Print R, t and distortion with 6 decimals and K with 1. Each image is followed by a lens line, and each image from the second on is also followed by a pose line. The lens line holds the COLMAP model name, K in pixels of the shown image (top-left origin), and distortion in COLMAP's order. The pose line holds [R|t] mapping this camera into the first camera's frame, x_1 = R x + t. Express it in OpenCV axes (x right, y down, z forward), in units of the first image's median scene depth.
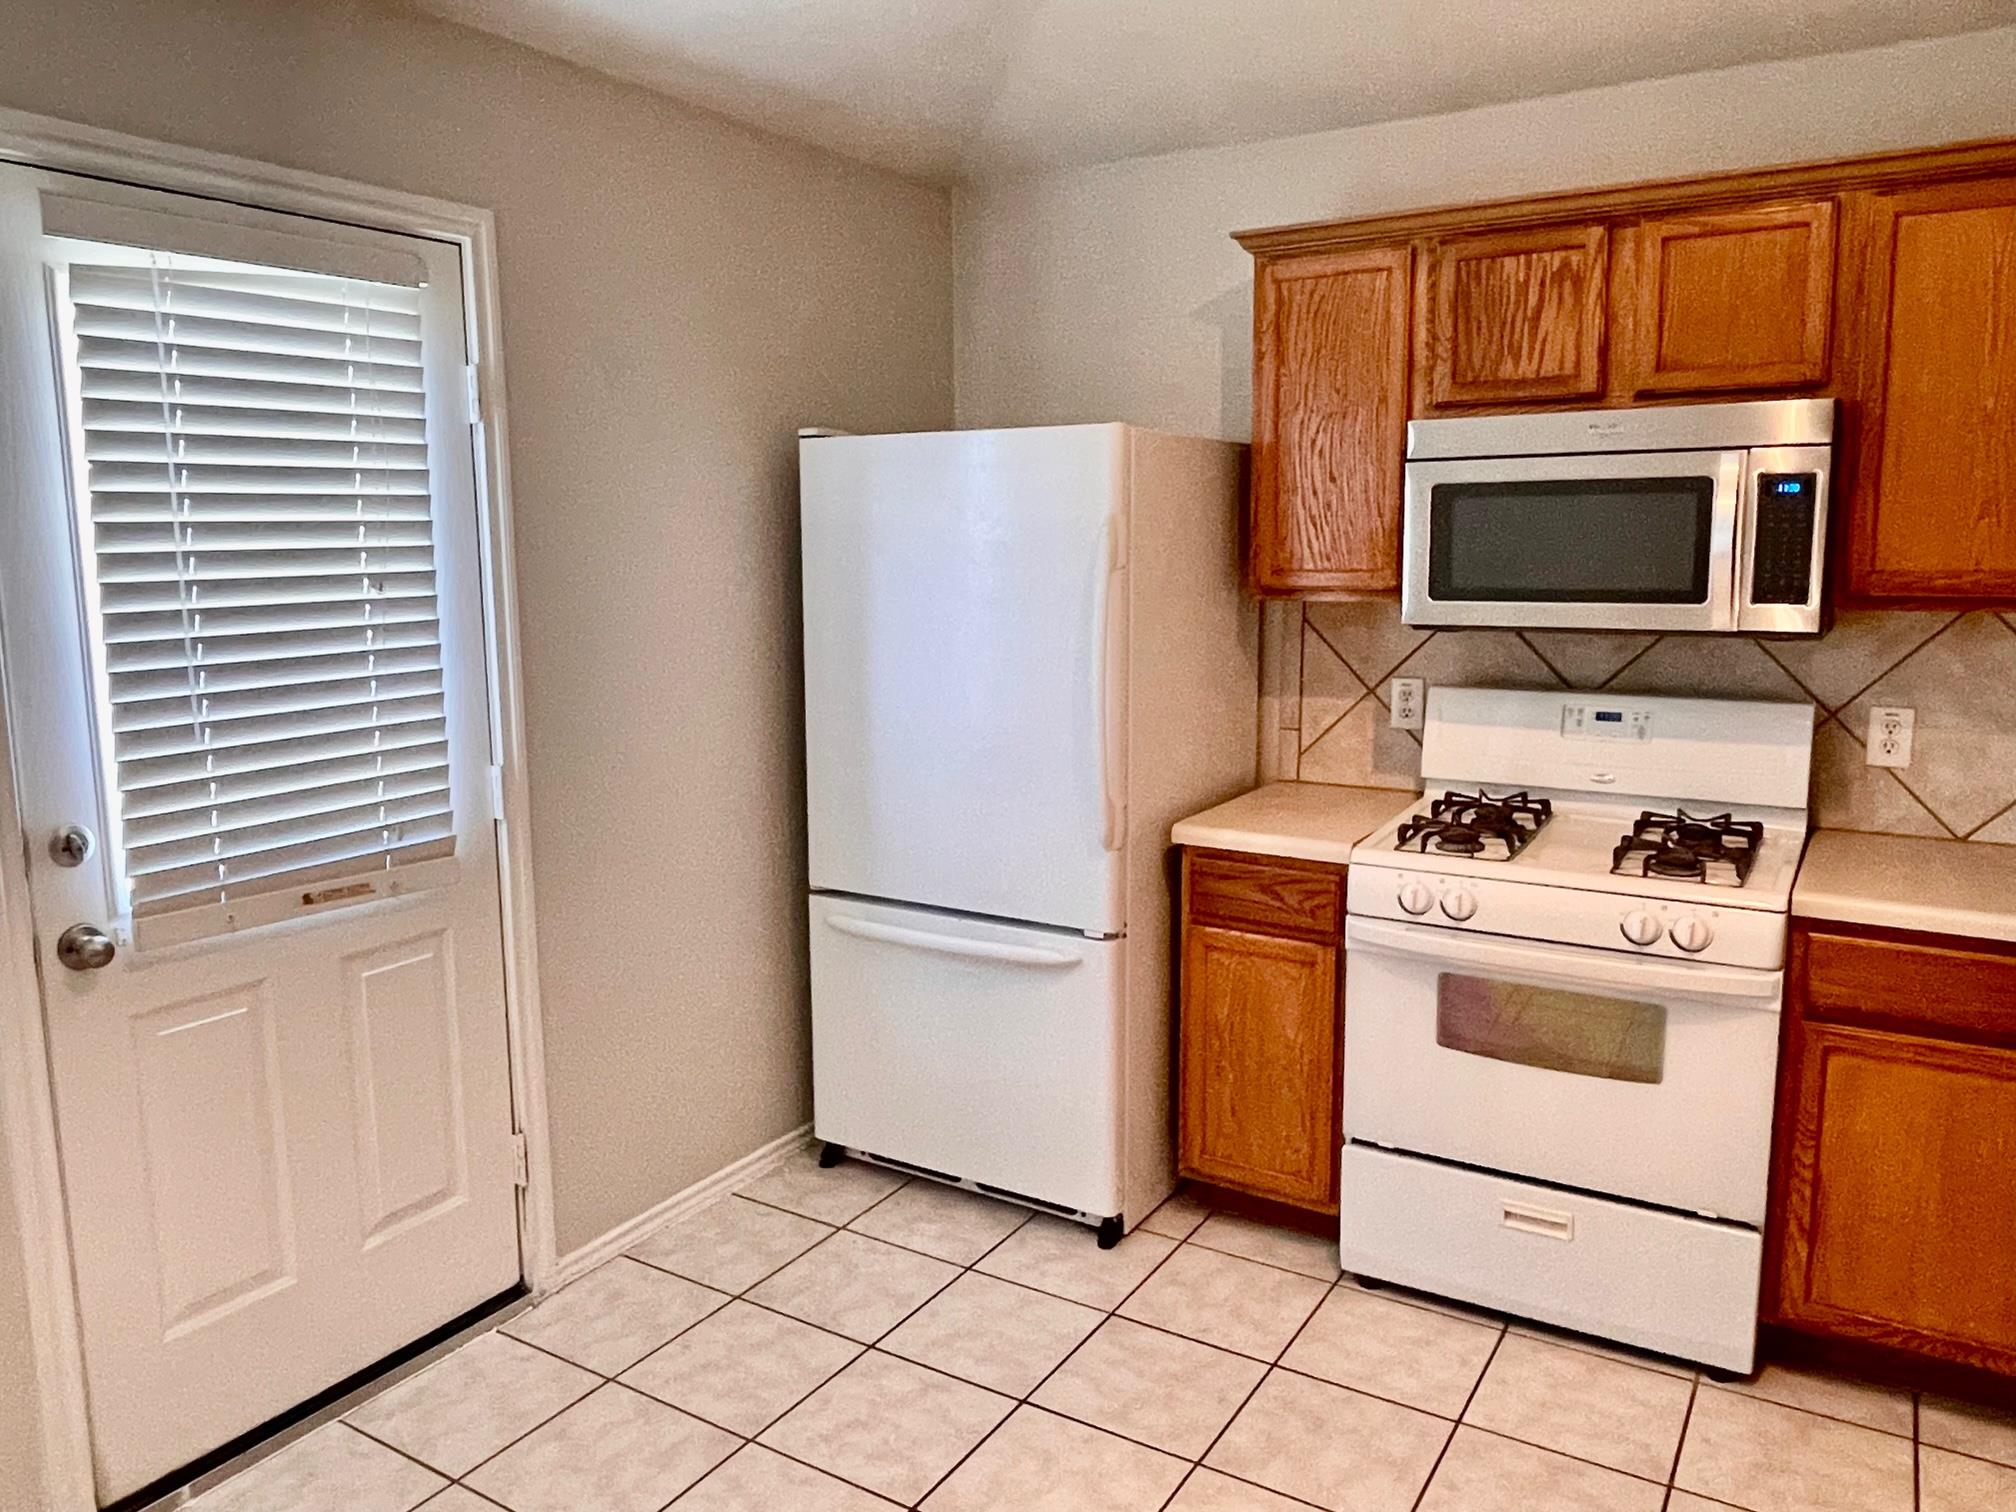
lens RADIAL K [[1430.8, 0, 1016.0], [0, 1430.8, 743.5], [0, 0, 1]] dist [0.011124, -0.026510]
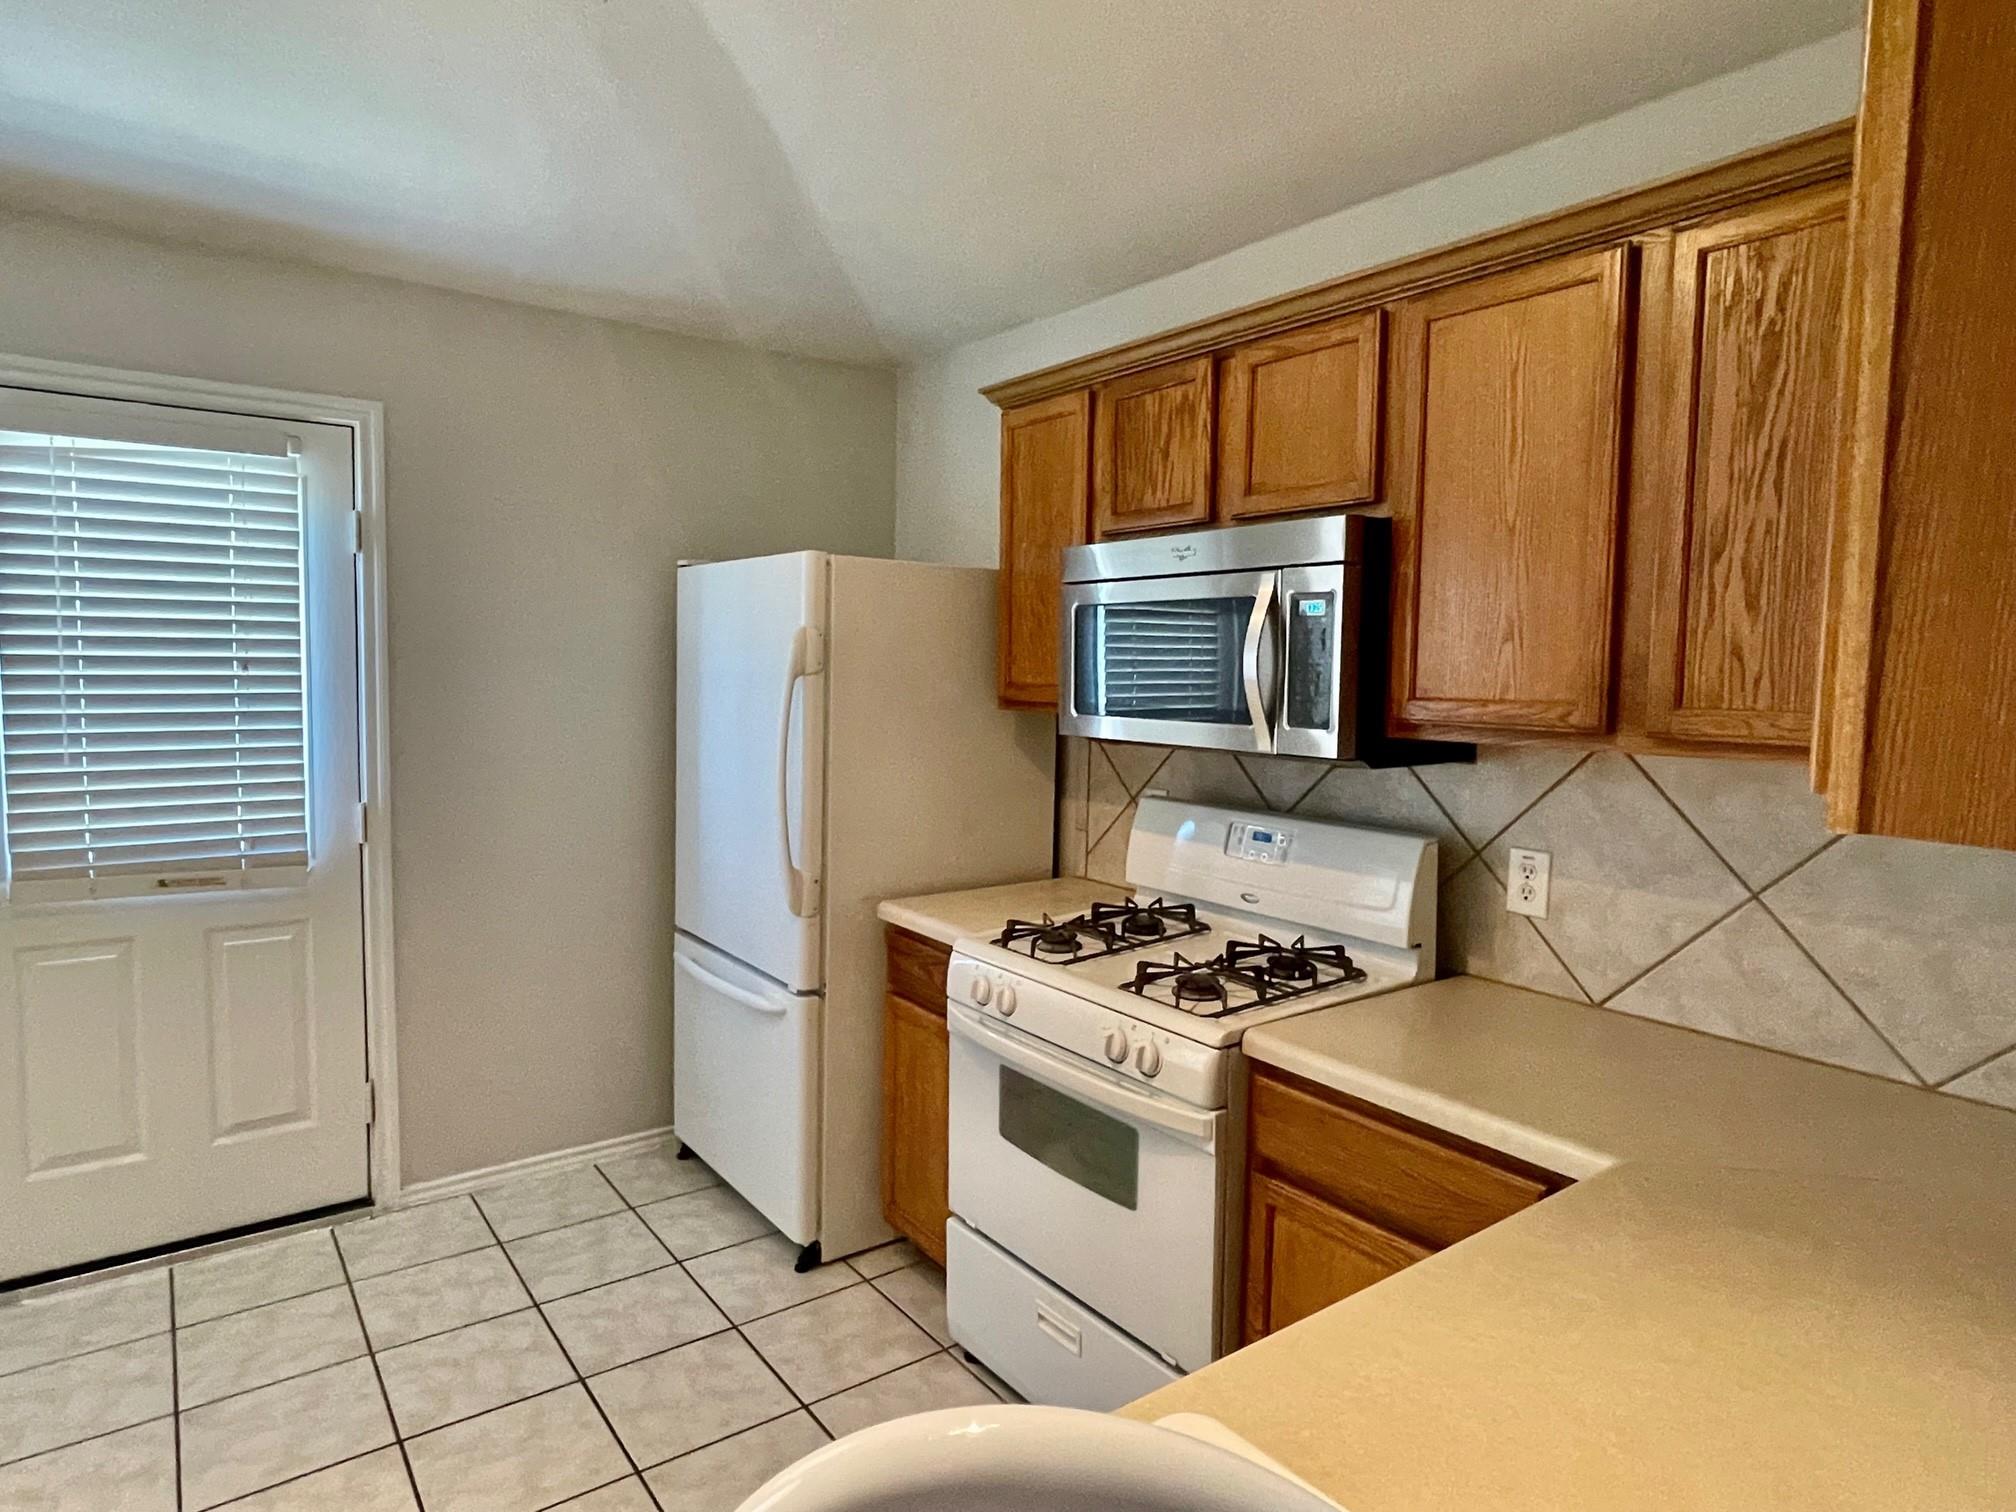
lens RADIAL K [[1156.3, 0, 1009.2], [0, 1156.3, 746.2], [0, 0, 1]] dist [-0.007367, 0.005934]
pose [[0.930008, 0.052796, -0.363727, 0.577987], [-0.079910, 0.995001, -0.059894, -0.020824], [0.358747, 0.084767, 0.929578, 0.191881]]
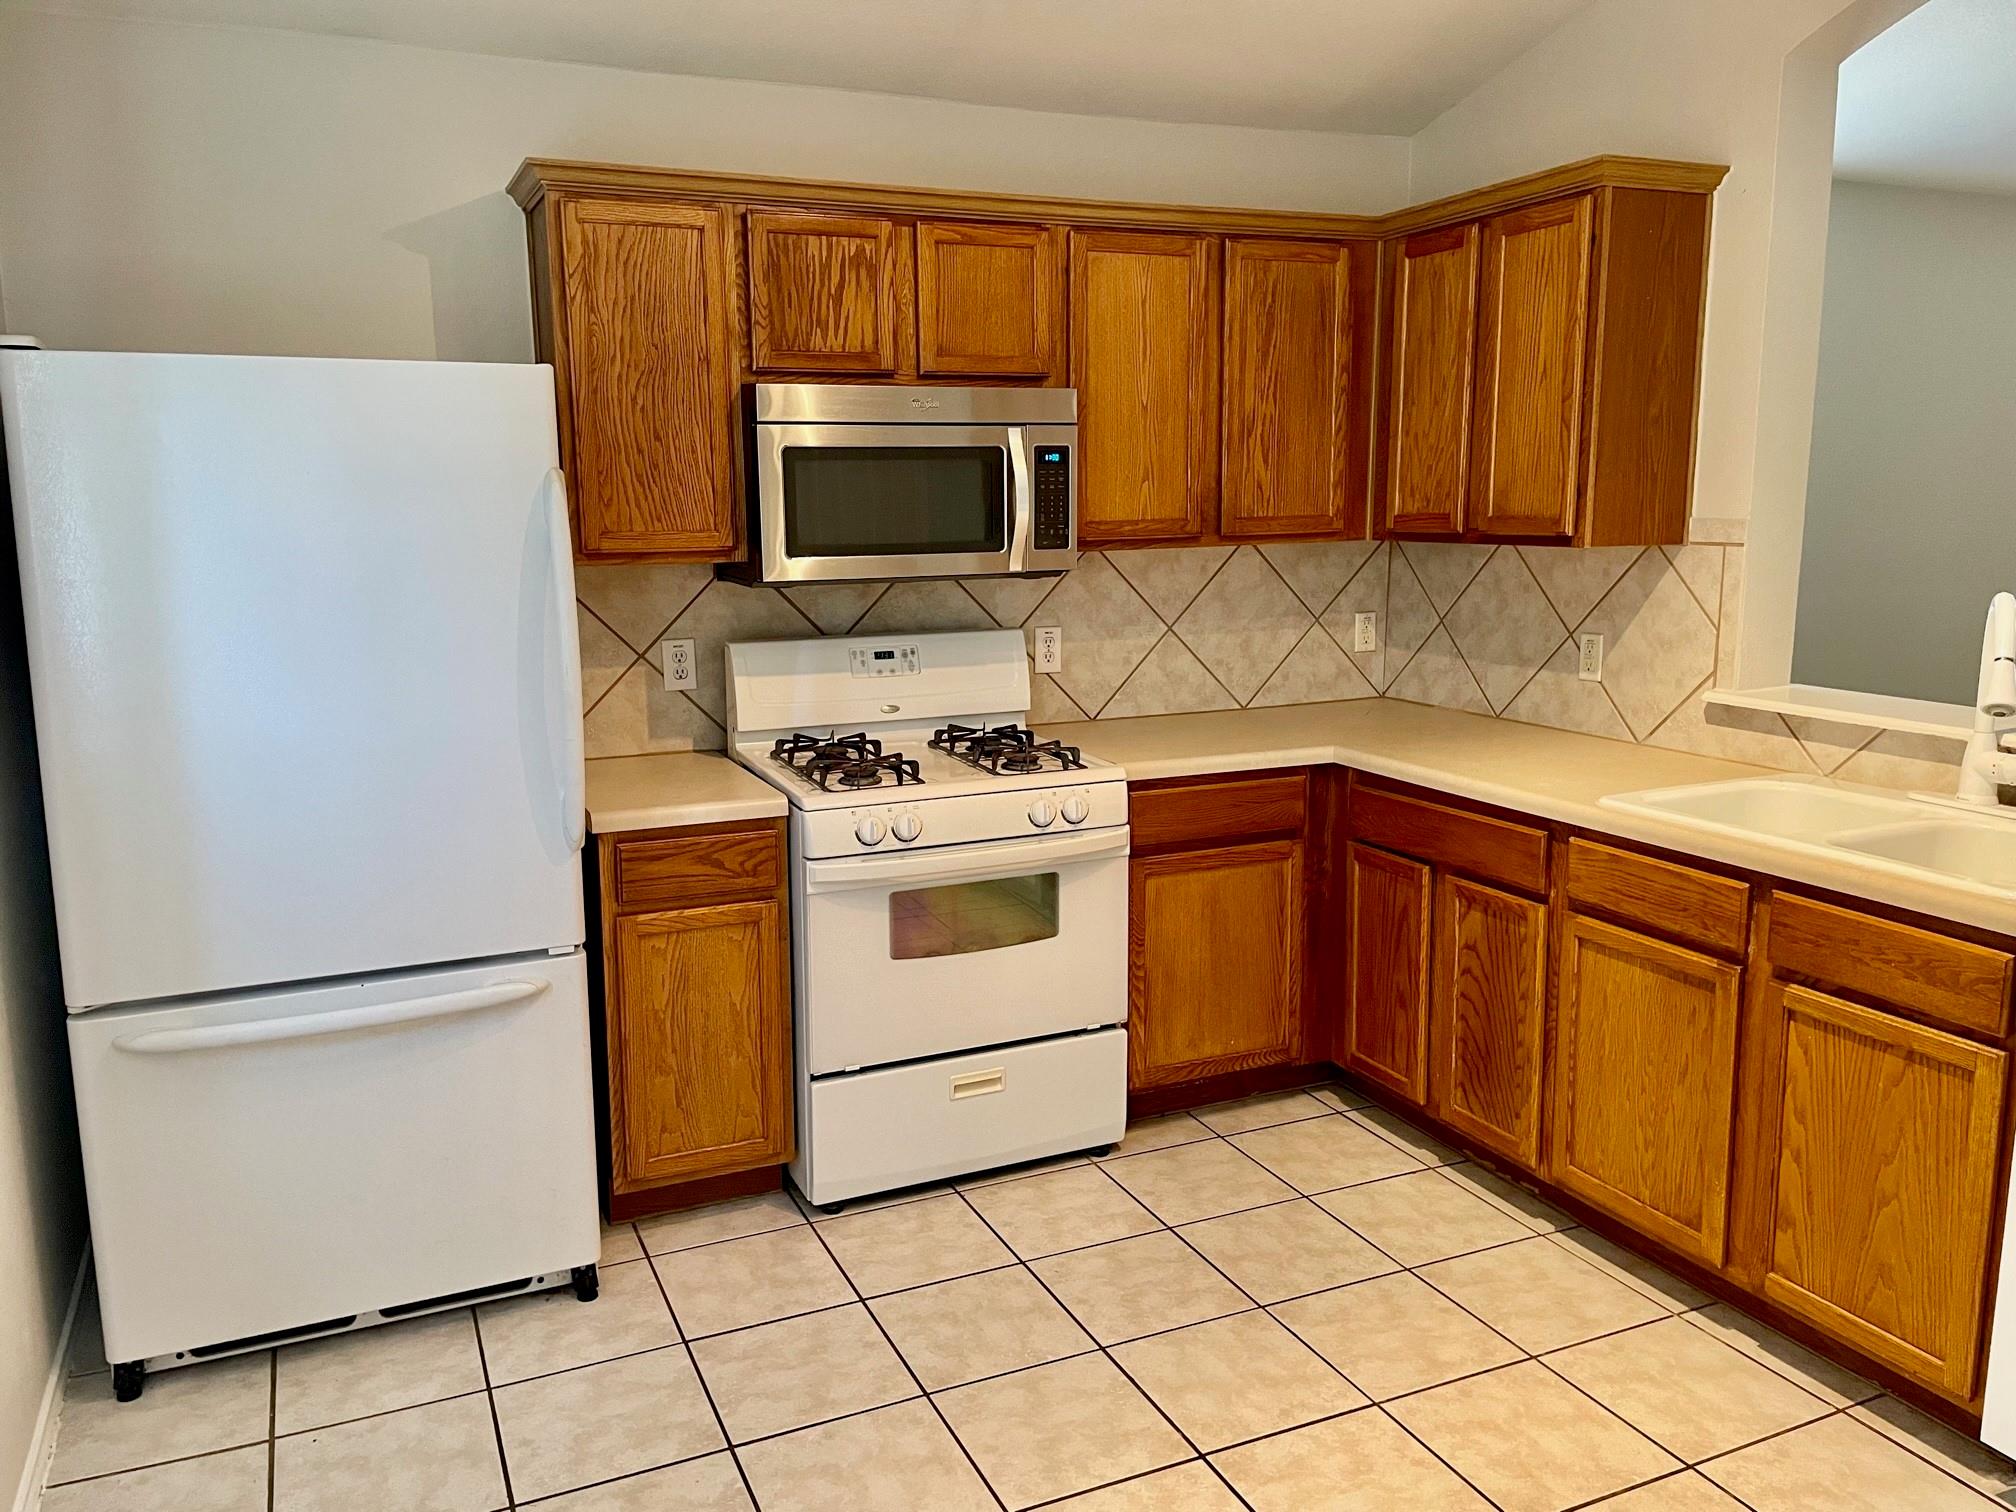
lens RADIAL K [[1519.7, 0, 995.8], [0, 1519.7, 749.5], [0, 0, 1]] dist [0.068249, -0.072347]
pose [[0.564365, -0.136000, 0.814246, -0.575025], [0.125953, 0.988974, 0.077885, -0.029467], [-0.815861, 0.058601, 0.575272, 0.248176]]
